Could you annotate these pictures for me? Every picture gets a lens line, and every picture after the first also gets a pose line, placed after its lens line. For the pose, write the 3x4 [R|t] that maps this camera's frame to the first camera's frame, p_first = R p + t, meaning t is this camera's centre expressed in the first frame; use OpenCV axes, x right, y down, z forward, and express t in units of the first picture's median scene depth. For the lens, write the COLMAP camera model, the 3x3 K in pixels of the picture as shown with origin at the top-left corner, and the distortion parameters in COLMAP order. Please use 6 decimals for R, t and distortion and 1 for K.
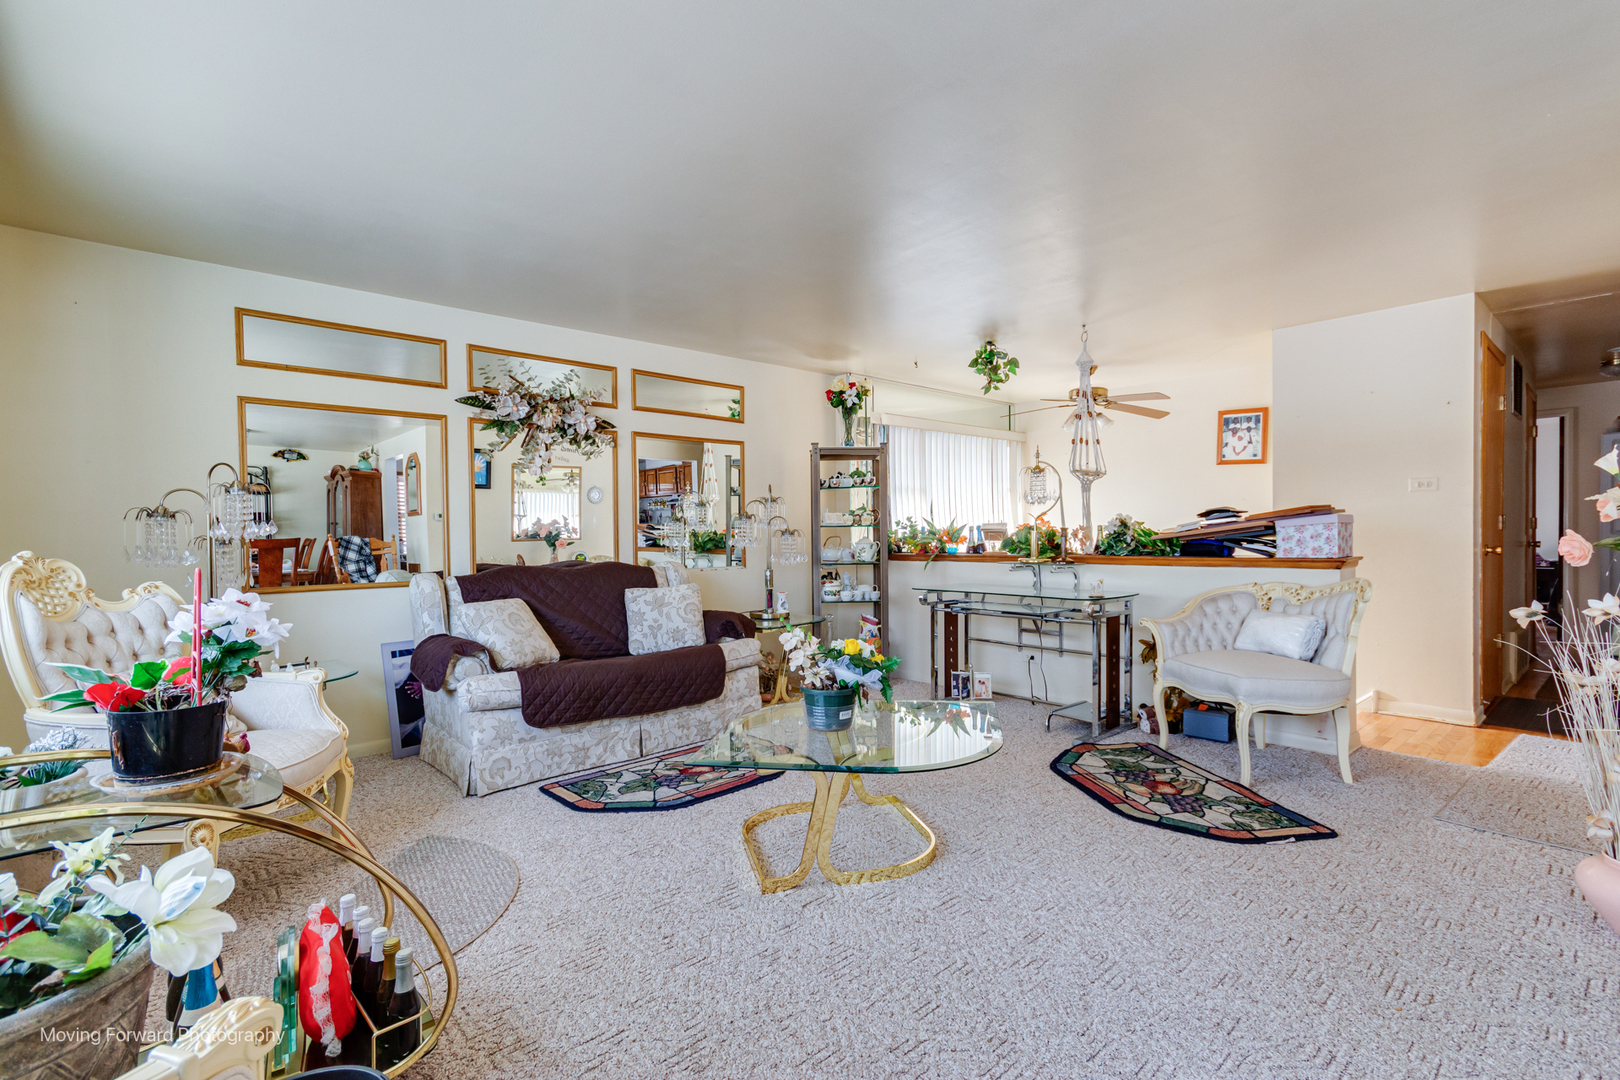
lens RADIAL K [[748.0, 0, 810.0], [0, 748.0, 540.0], [0, 0, 1]] dist [-0.000425, -0.000031]
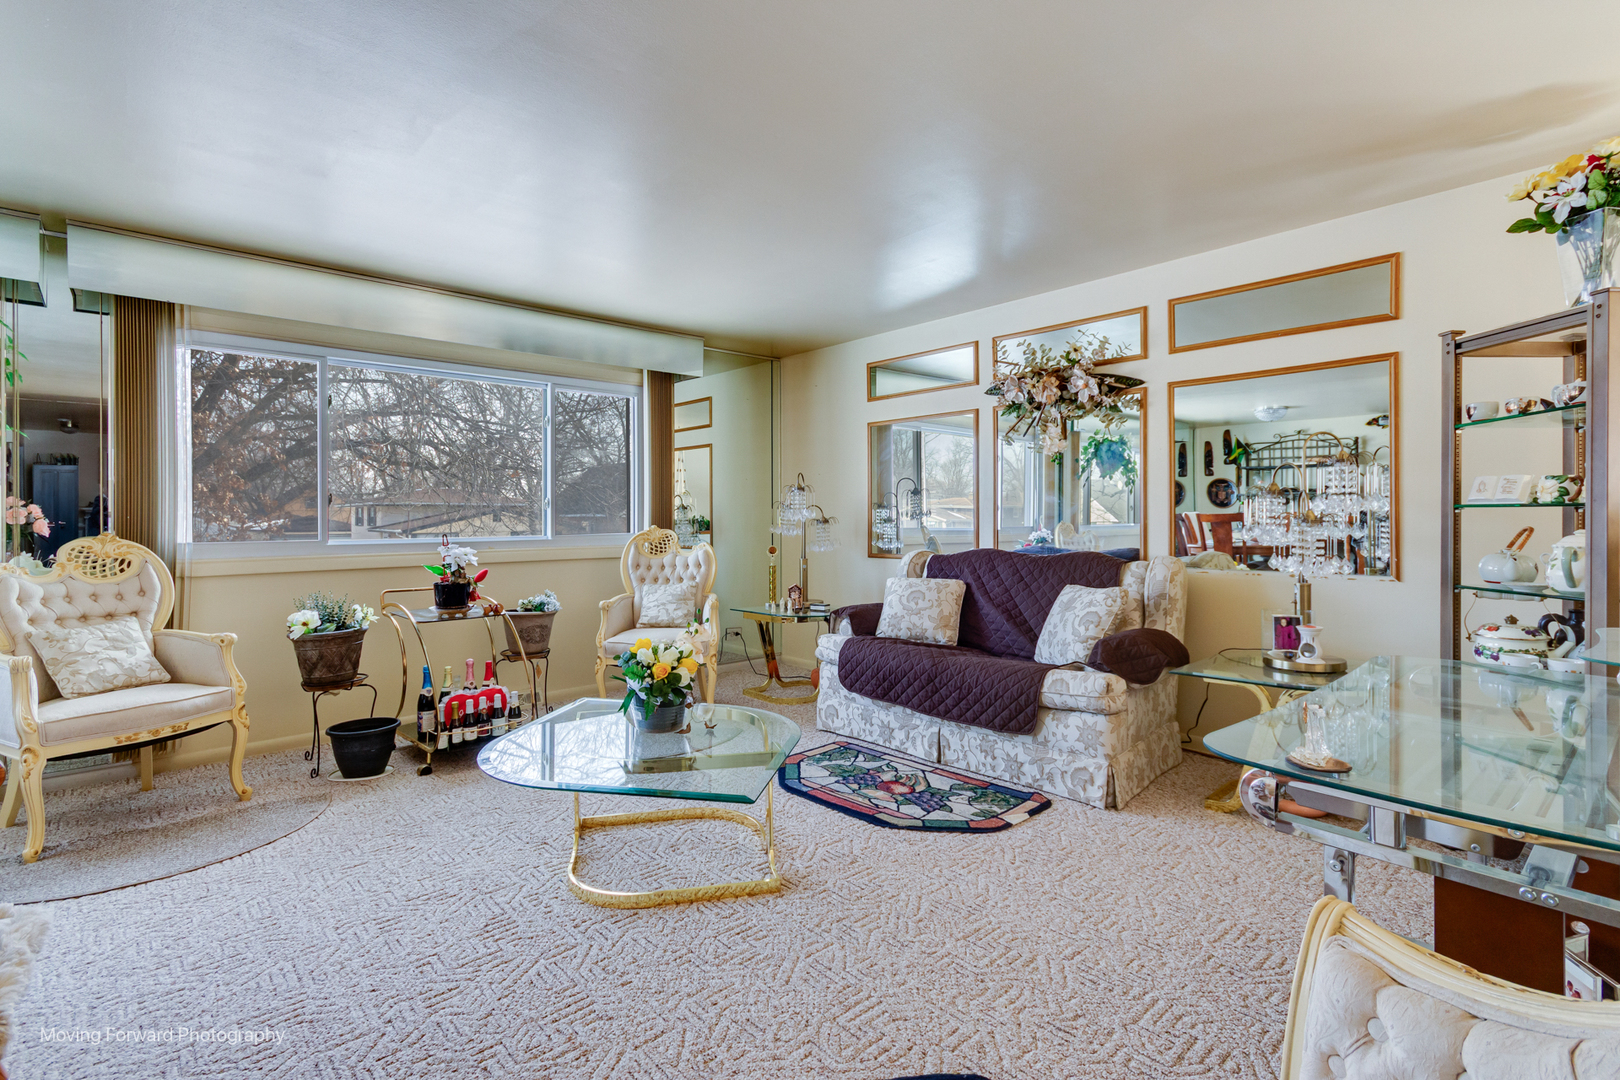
lens RADIAL K [[760.1, 0, 812.4], [0, 760.1, 509.6], [0, 0, 1]] dist [-0.000009, 0.000007]
pose [[0.001036, 0.005788, -0.999983, 0.731194], [-0.000903, 0.999983, 0.005787, -0.028055], [0.999999, 0.000897, 0.001041, 0.871427]]
